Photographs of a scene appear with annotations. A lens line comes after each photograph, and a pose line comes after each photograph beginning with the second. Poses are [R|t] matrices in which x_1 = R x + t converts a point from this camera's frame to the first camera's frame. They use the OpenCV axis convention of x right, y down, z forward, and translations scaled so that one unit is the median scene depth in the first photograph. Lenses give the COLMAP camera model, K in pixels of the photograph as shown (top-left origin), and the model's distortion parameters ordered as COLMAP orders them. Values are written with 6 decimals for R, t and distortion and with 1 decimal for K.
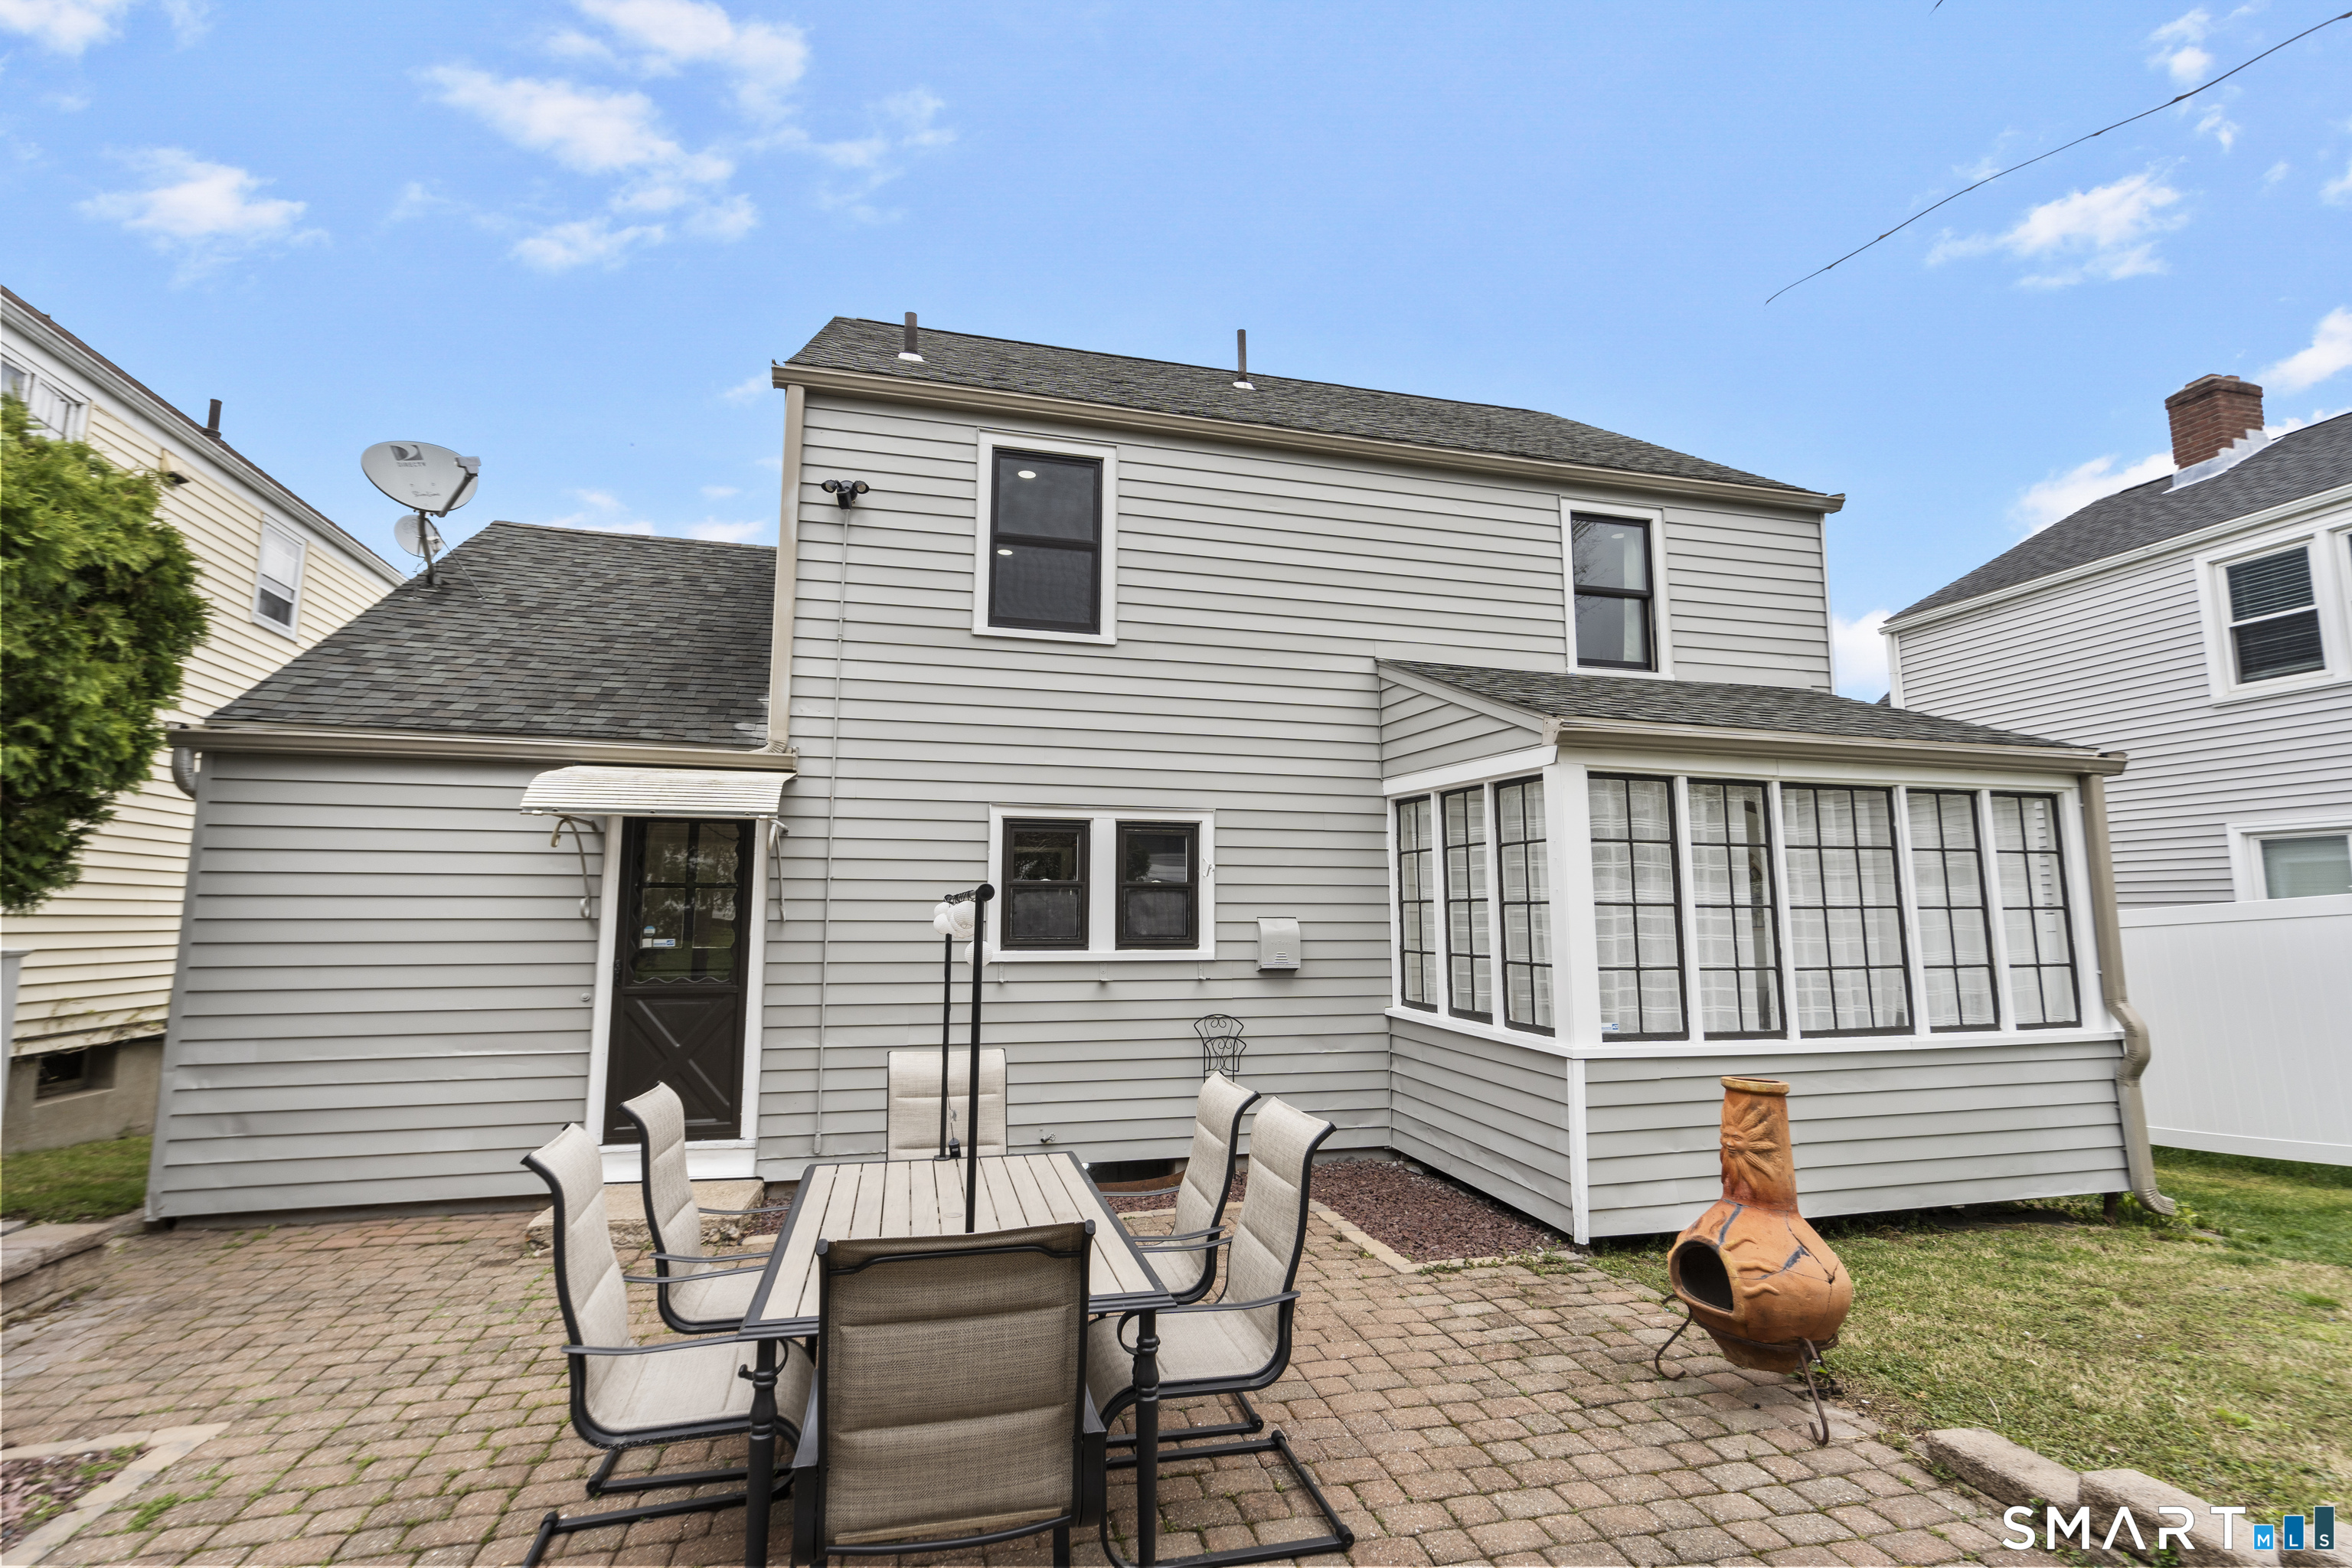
lens RADIAL K [[1077.3, 0, 1192.5], [0, 1077.3, 787.2], [0, 0, 1]] dist [0.001792, 0.000688]
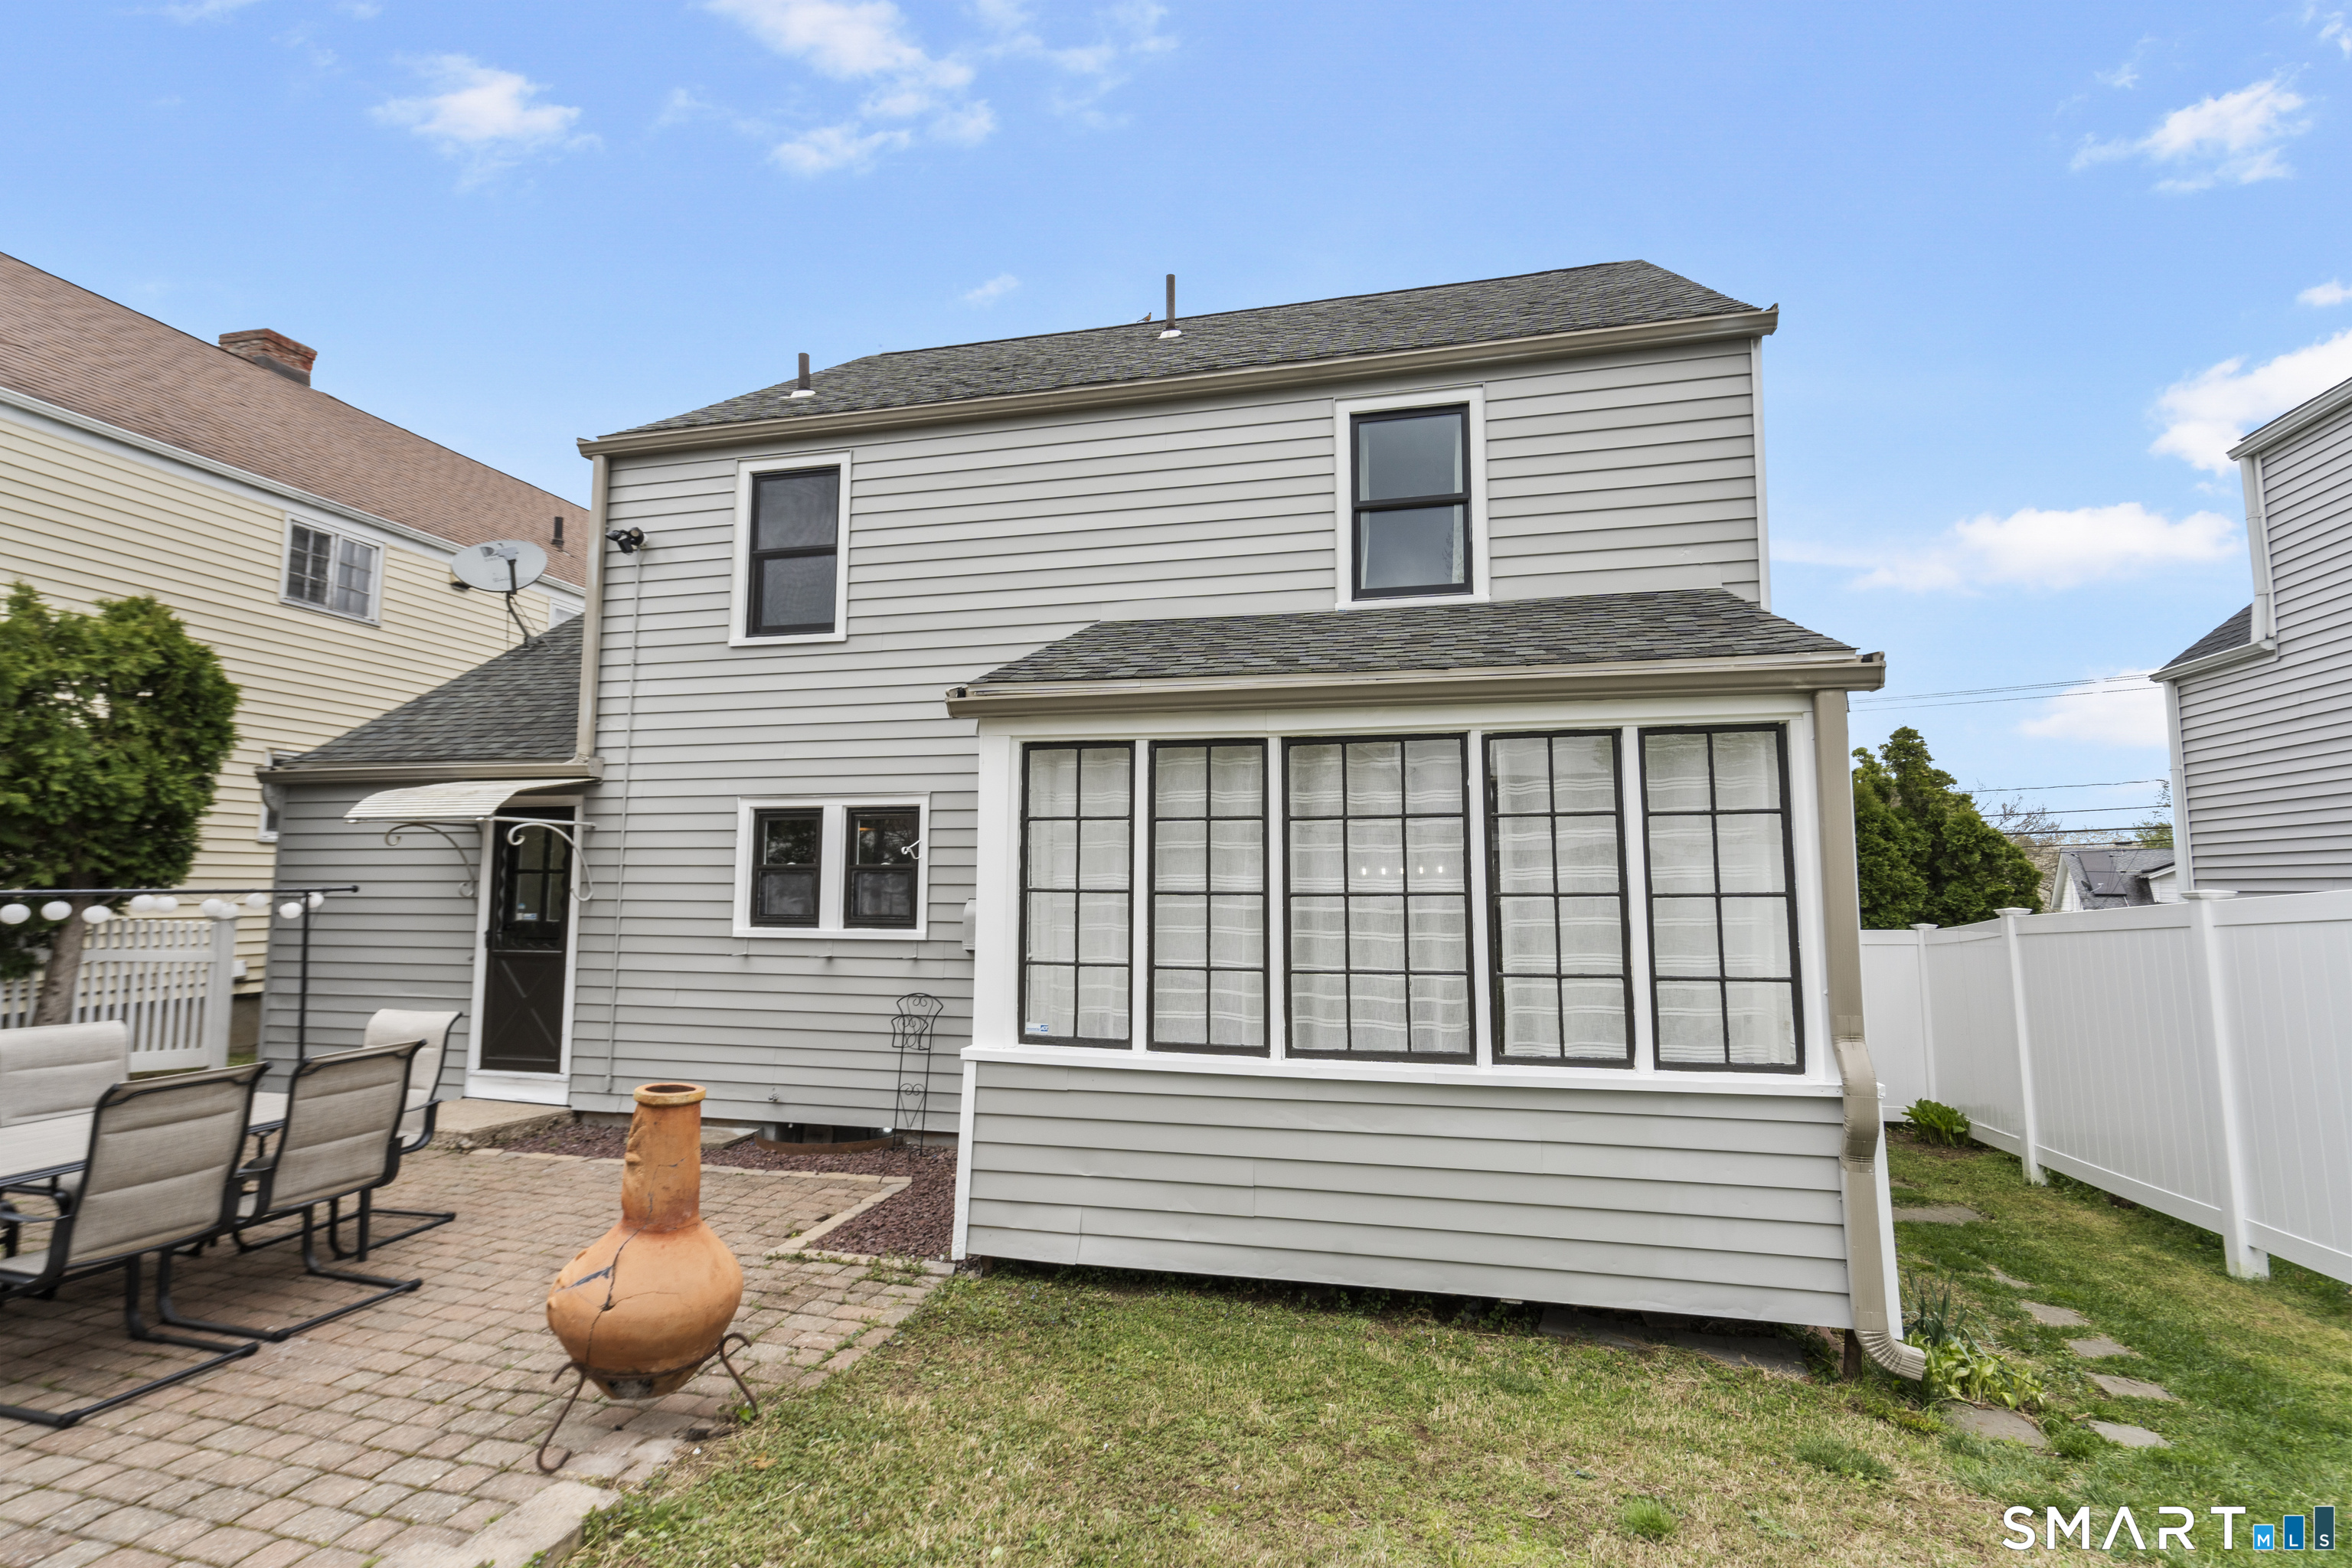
lens RADIAL K [[1097.5, 0, 1176.0], [0, 1097.5, 784.0], [0, 0, 1]] dist [0.001878, 0.000537]
pose [[0.876876, -0.043215, -0.478771, 0.810154], [0.057340, 0.998243, 0.014914, 0.012032], [0.477285, -0.040531, 0.877813, 0.229077]]
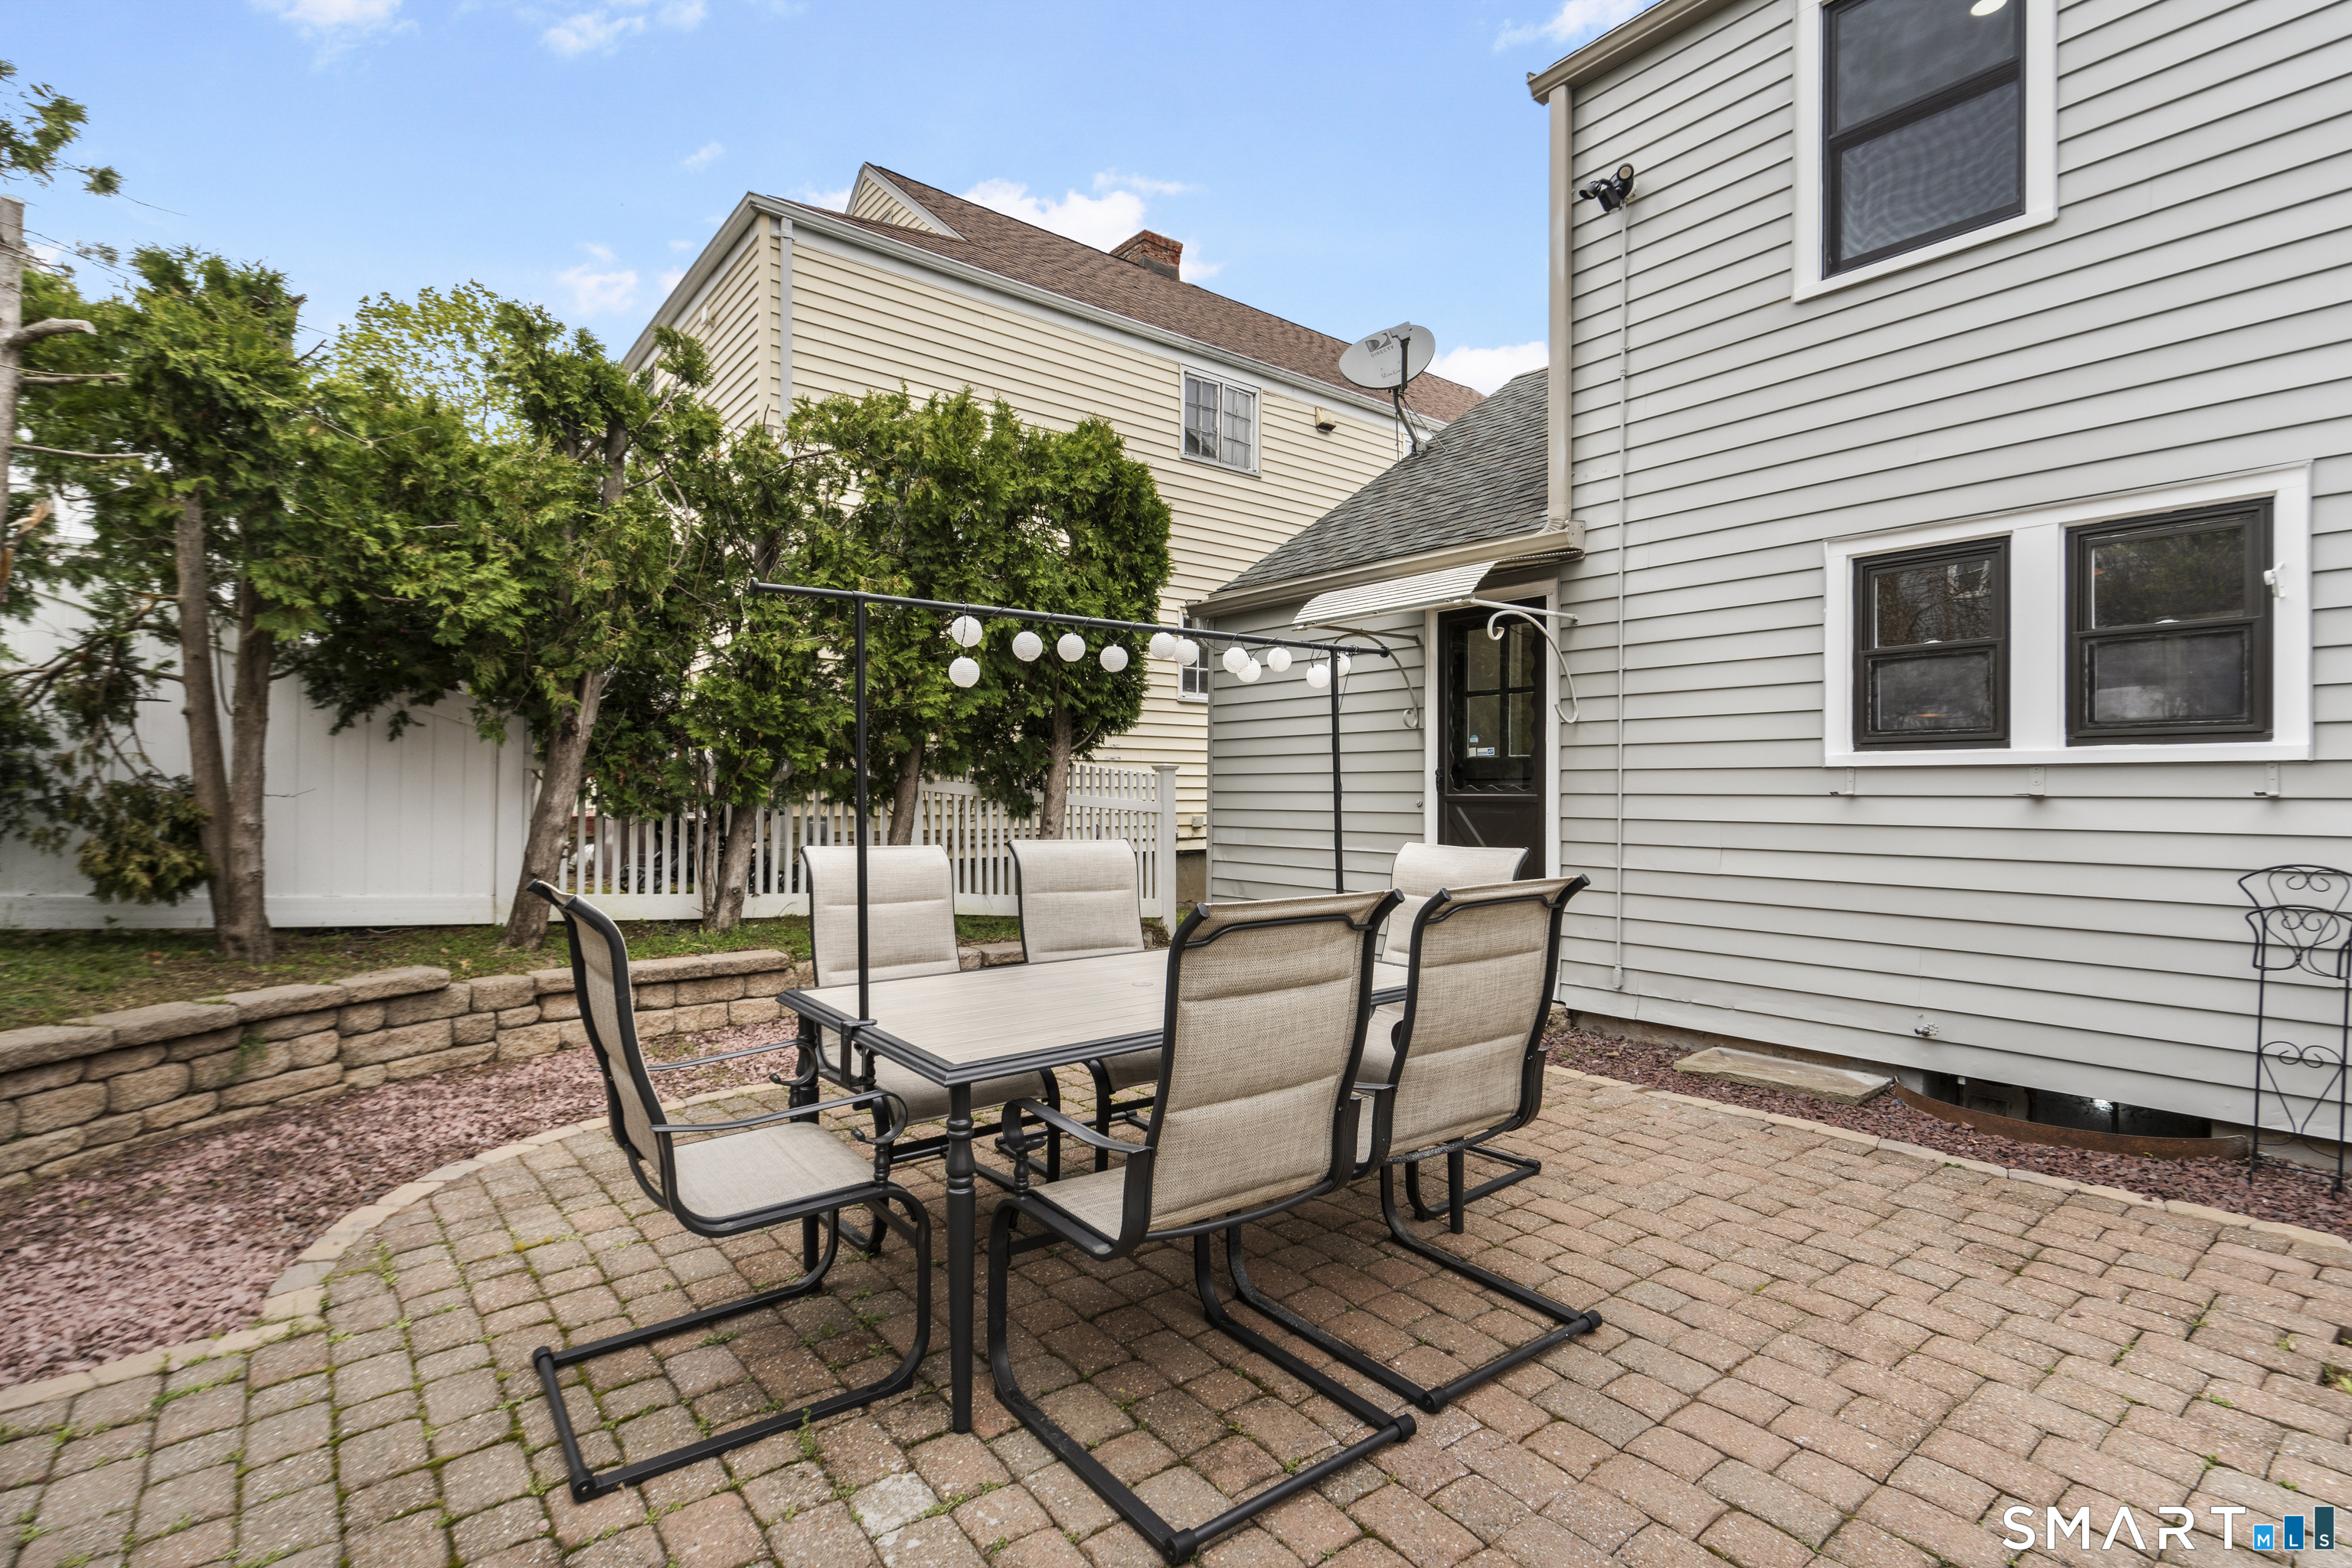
lens RADIAL K [[1097.5, 0, 1160.5], [0, 1097.5, 788.0], [0, 0, 1]] dist [-0.010841, 0.000335]
pose [[0.384609, -0.001613, -0.923078, 0.312282], [0.111585, 0.992746, 0.044758, 0.099849], [0.916311, -0.120216, 0.381999, 0.345967]]
